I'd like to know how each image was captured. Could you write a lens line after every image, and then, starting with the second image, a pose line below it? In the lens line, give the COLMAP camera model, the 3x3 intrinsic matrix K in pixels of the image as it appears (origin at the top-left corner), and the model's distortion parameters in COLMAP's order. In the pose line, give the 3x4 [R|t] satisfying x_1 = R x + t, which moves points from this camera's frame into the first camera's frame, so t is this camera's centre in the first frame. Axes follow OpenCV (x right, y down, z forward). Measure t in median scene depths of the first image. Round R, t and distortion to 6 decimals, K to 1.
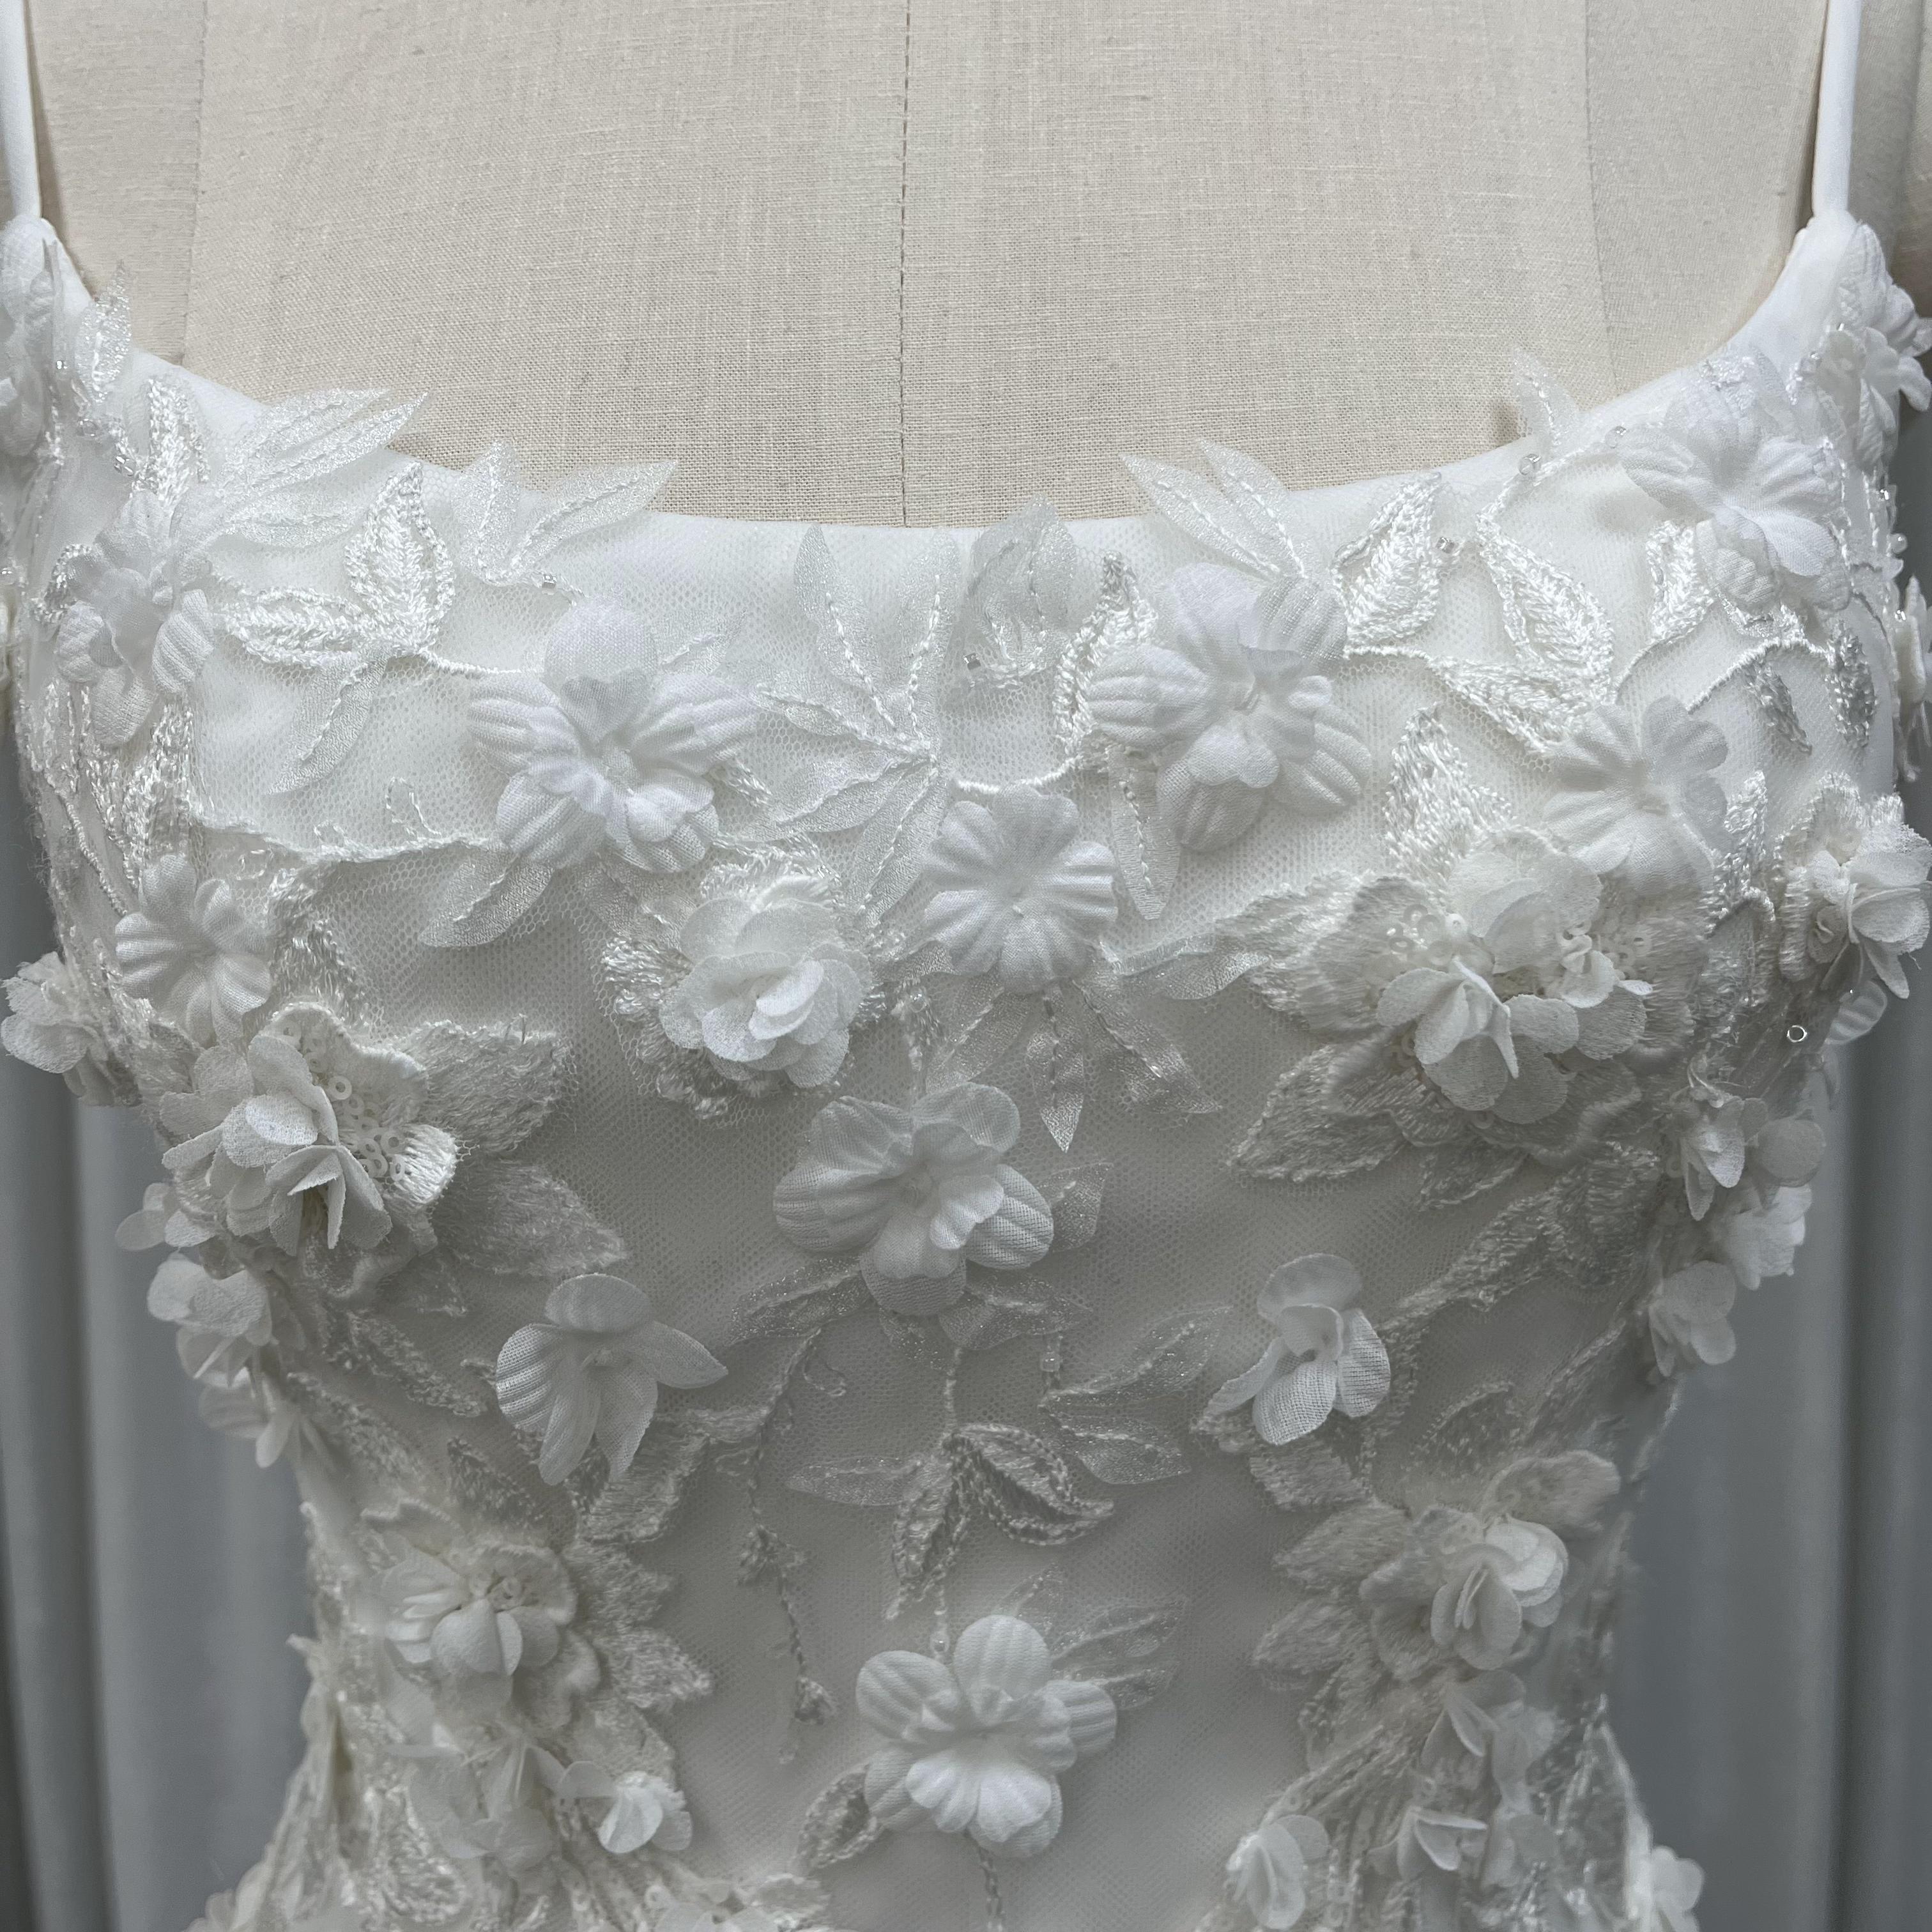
lens RADIAL K [[1913.5, 0, 940.2], [0, 1913.5, 920.0], [0, 0, 1]] dist [0.079320, -0.250127]
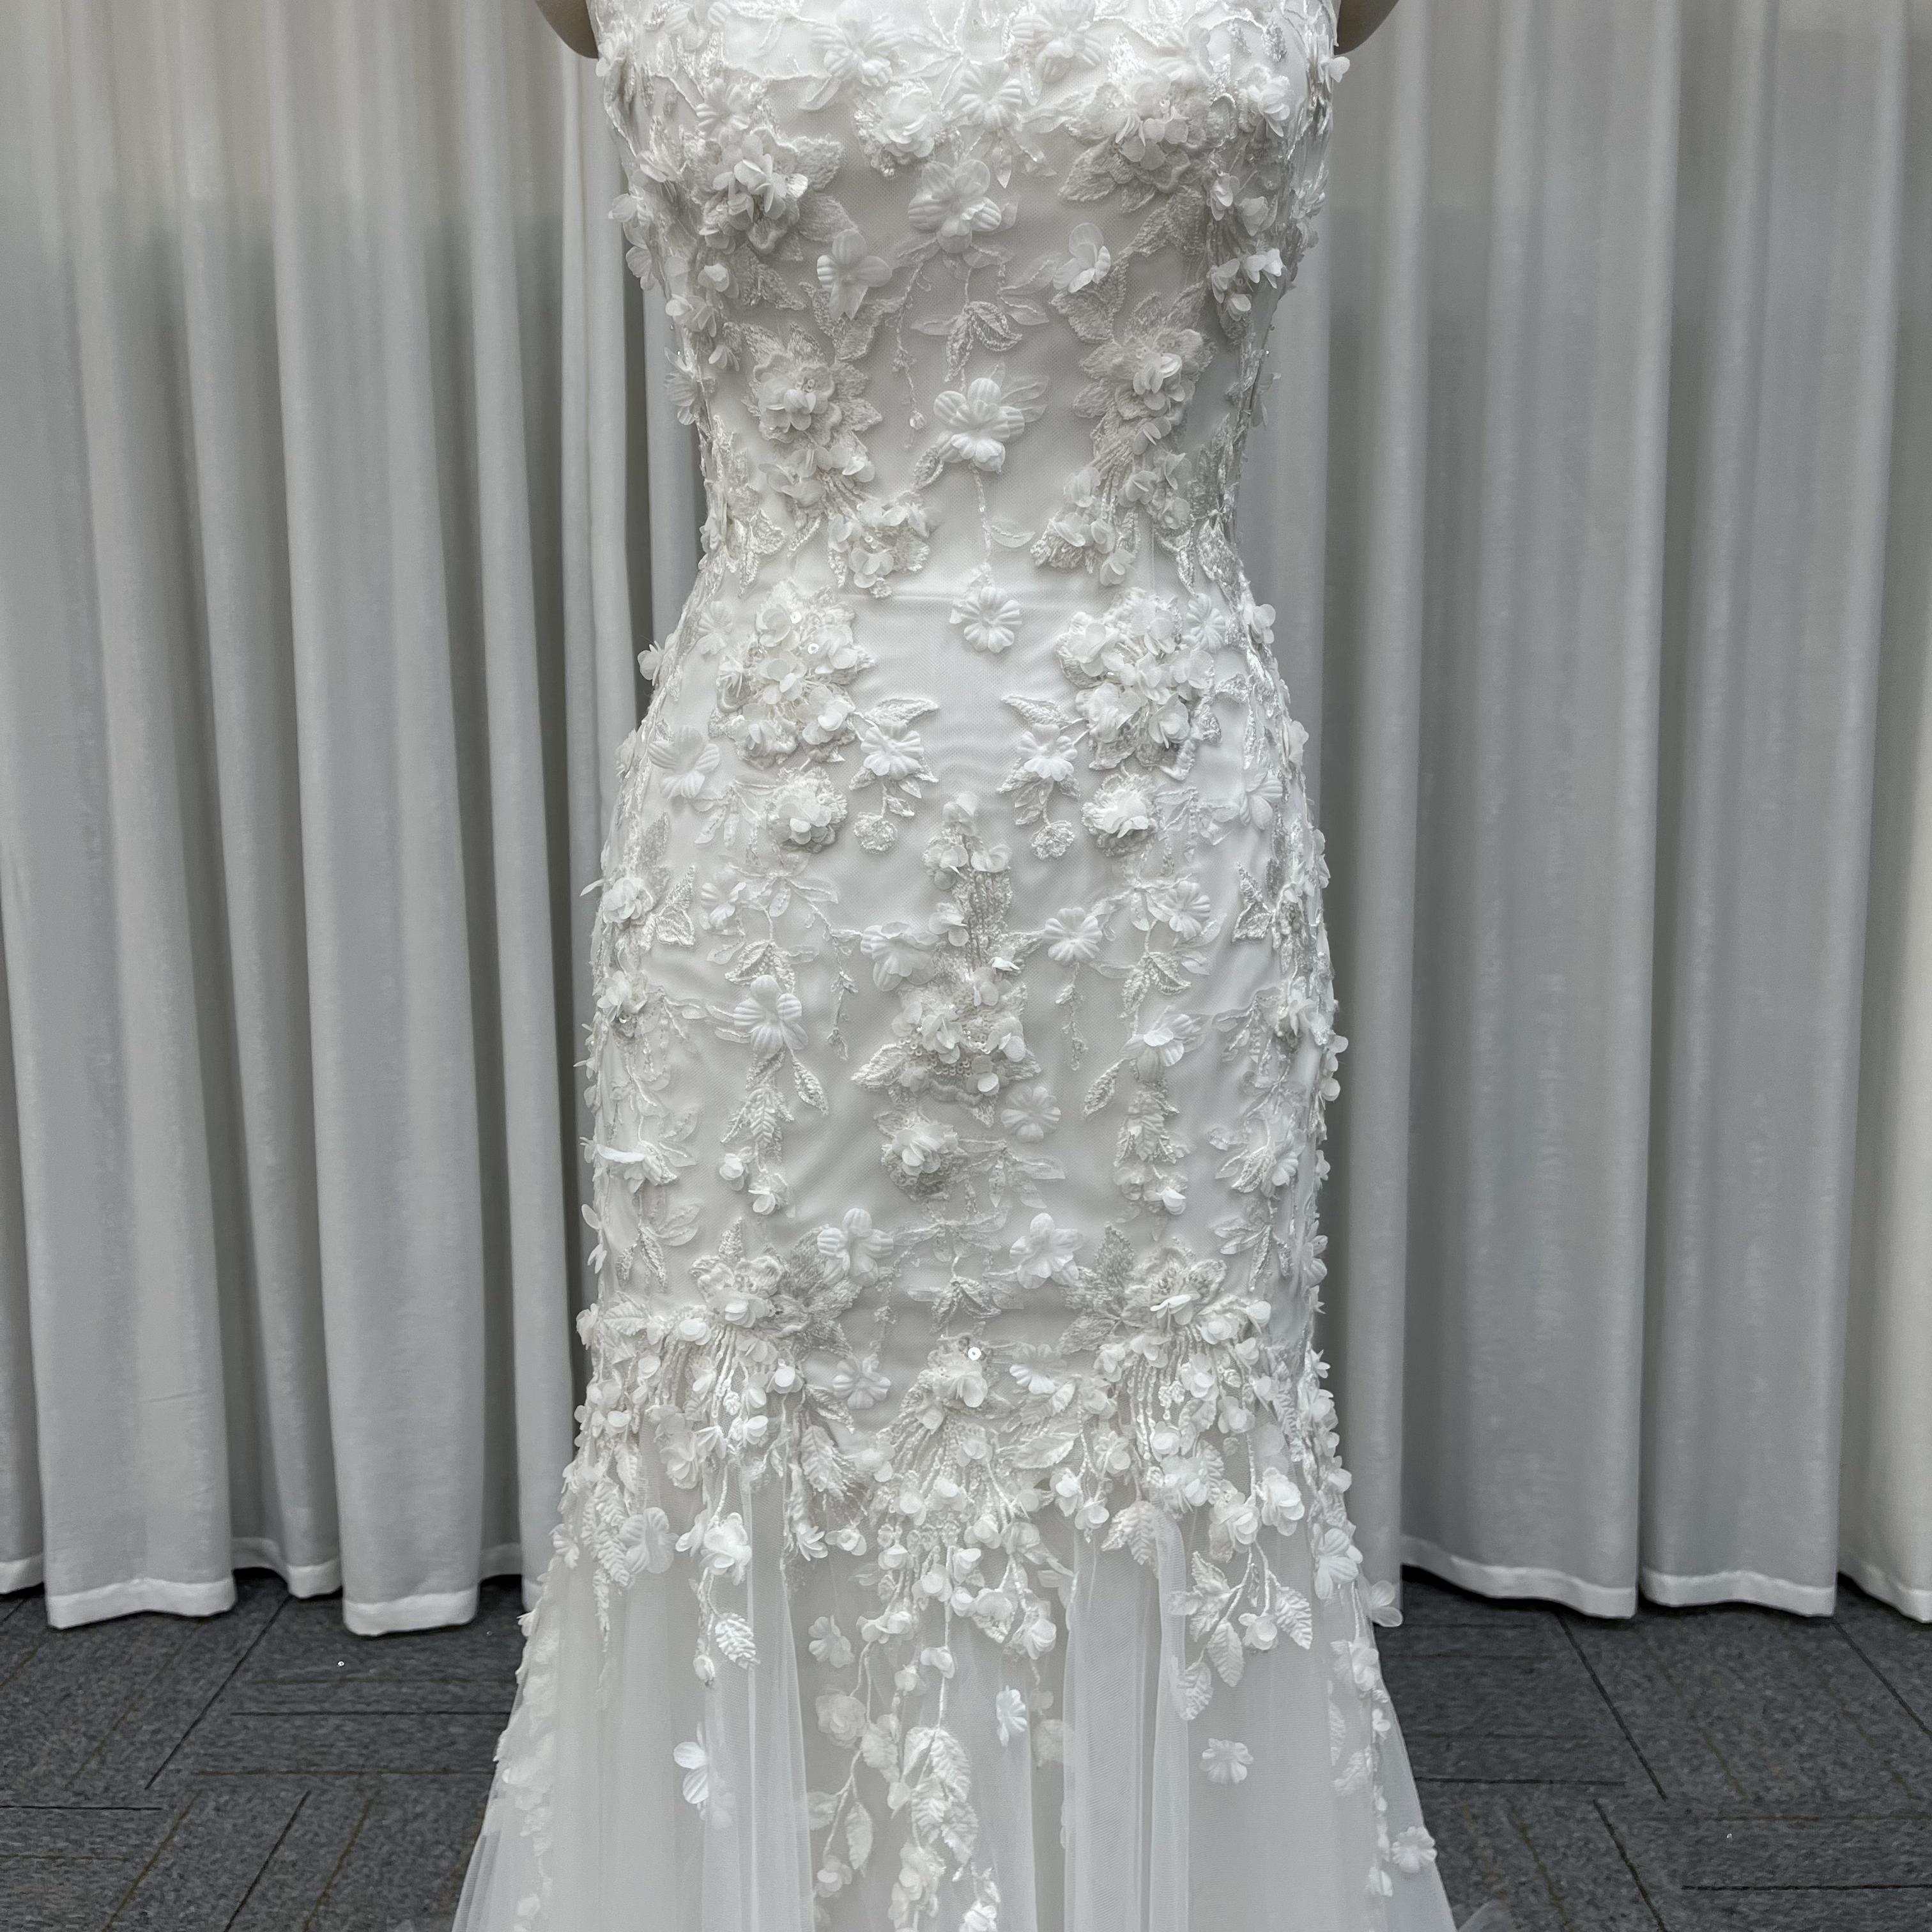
lens RADIAL K [[1962.5, 0, 952.3], [0, 1962.5, 945.7], [0, 0, 1]] dist [0.104292, -0.222875]
pose [[0.999996, 0.002933, -0.000167, -0.014580], [-0.002924, 0.999283, 0.037738, 1.199304], [0.000278, -0.037738, 0.999288, -2.182039]]
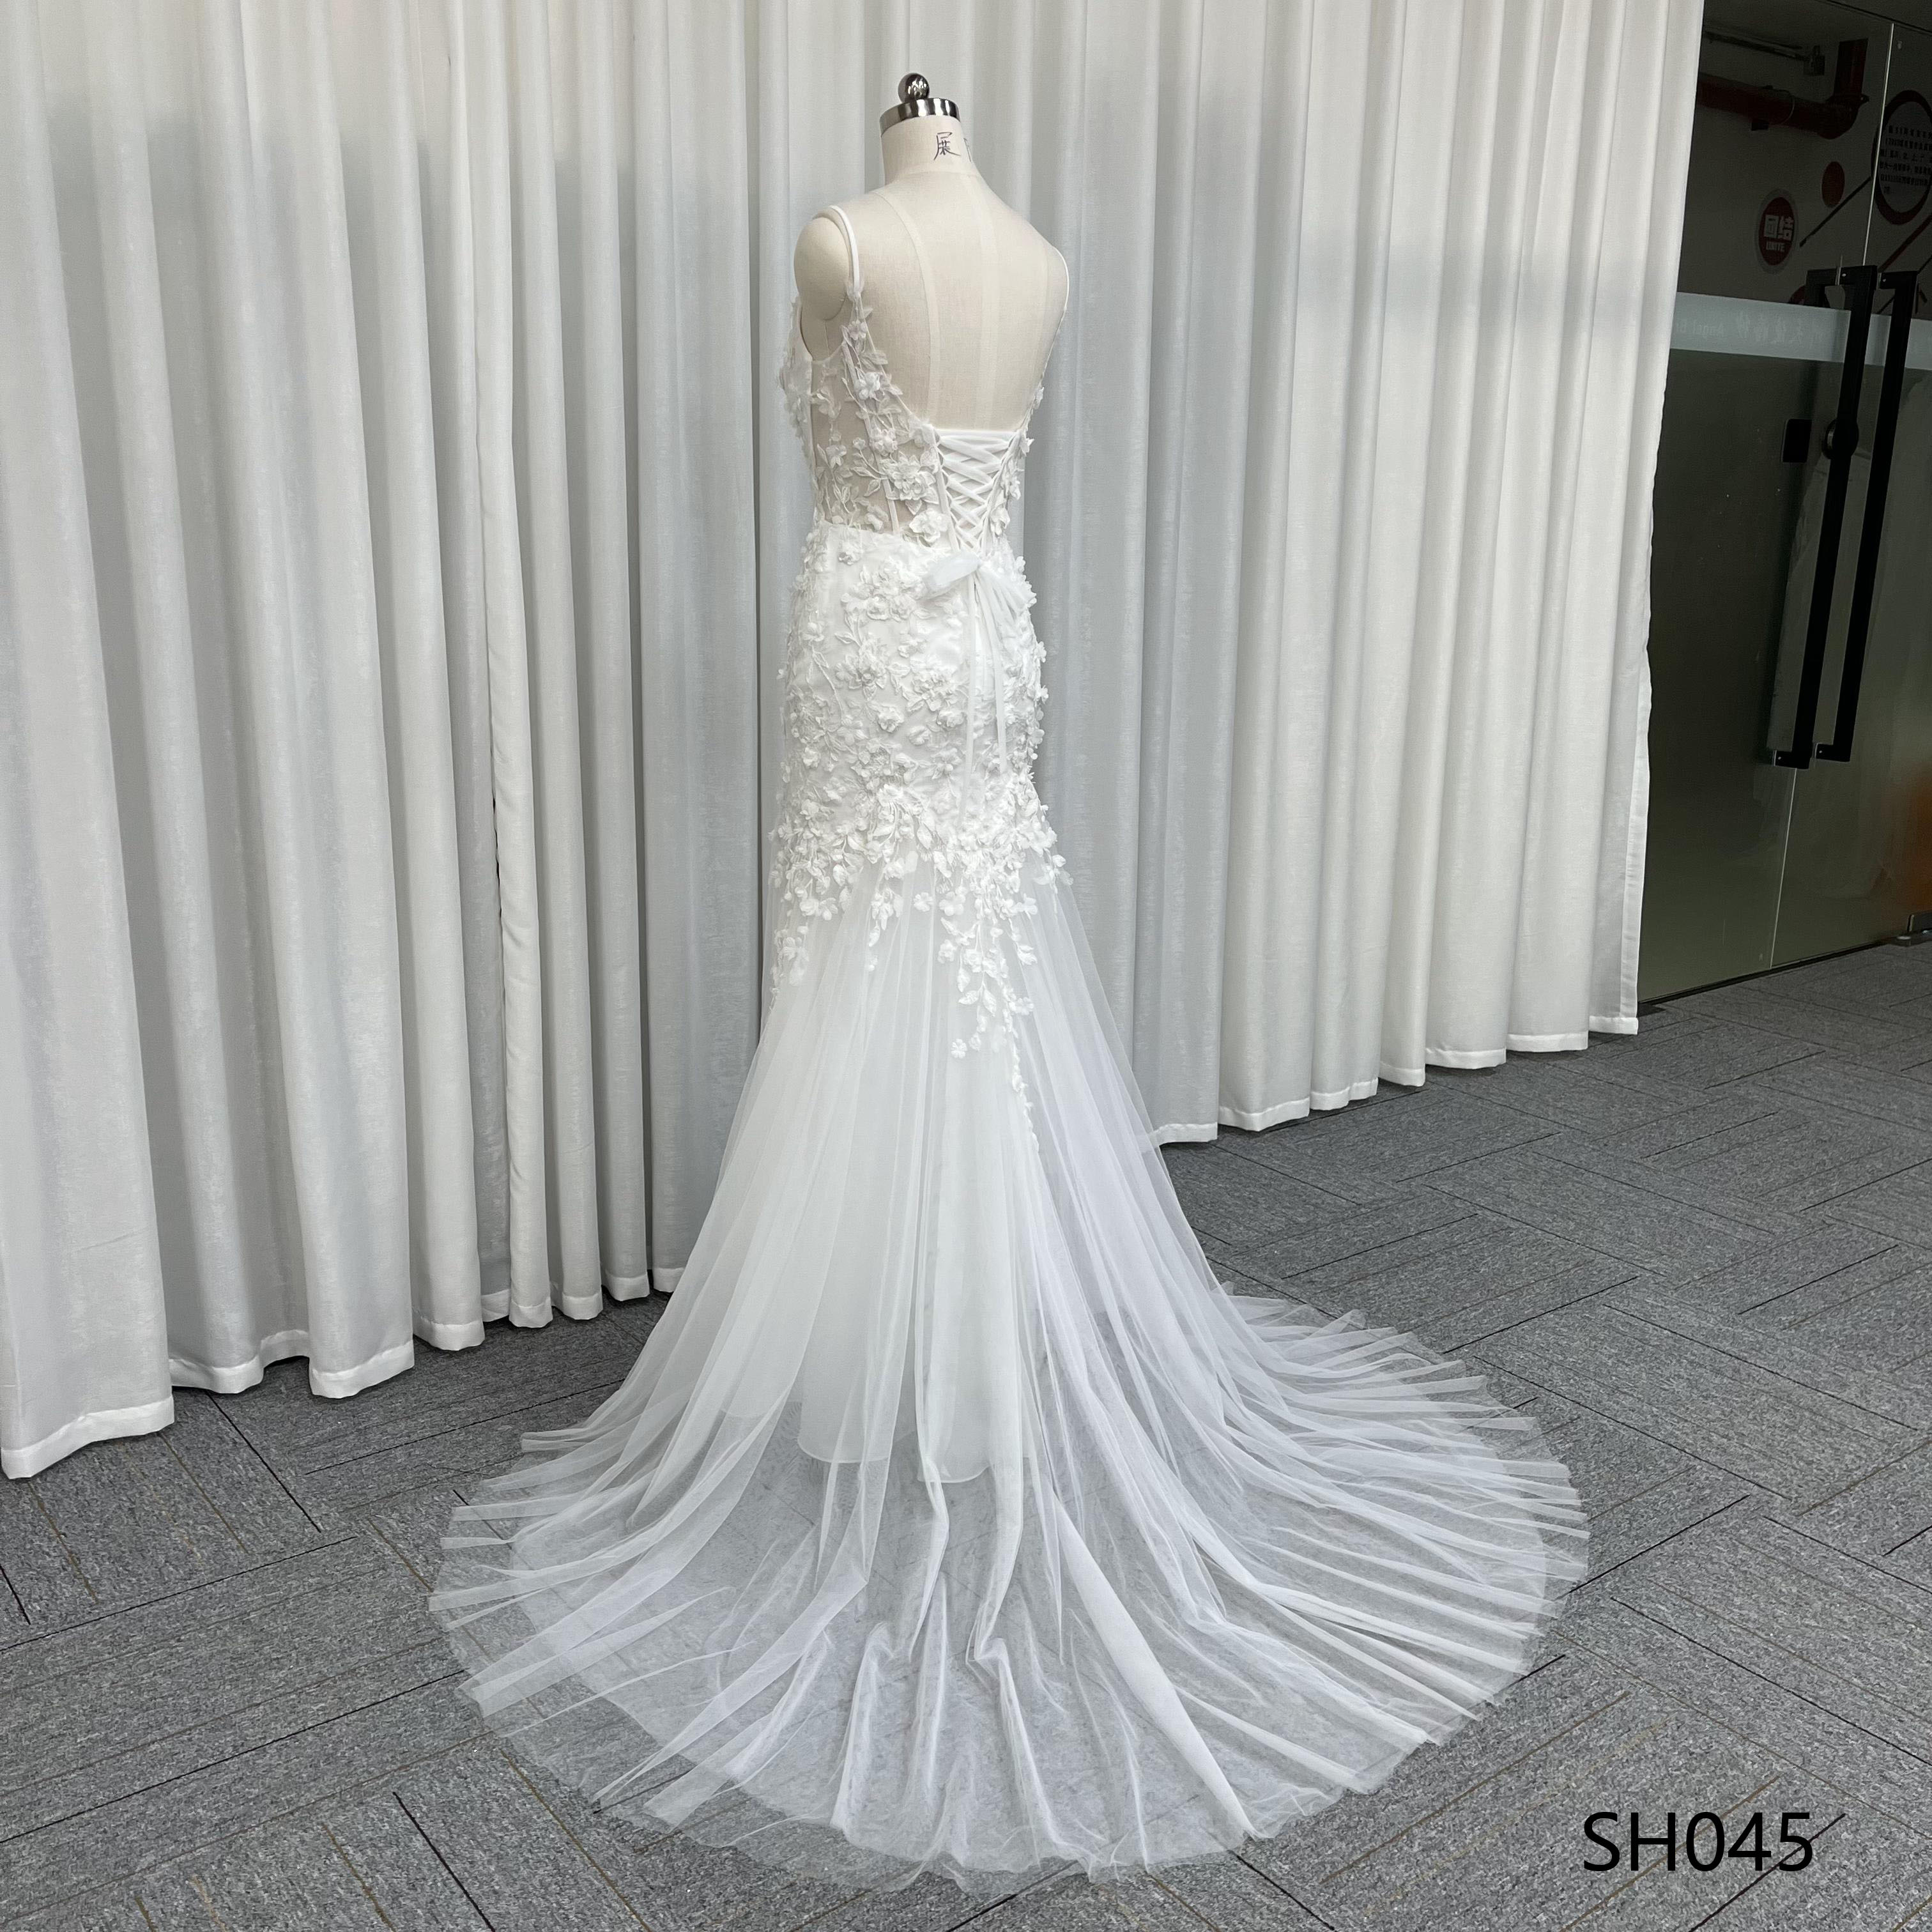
lens RADIAL K [[1961.1, 0, 952.3], [0, 1961.1, 969.3], [0, 0, 1]] dist [0.094360, -0.161249]
pose [[0.778393, -0.134493, 0.613201, -6.987852], [0.041542, 0.985676, 0.163455, 0.852866], [-0.626401, -0.101759, 0.772831, -3.228452]]
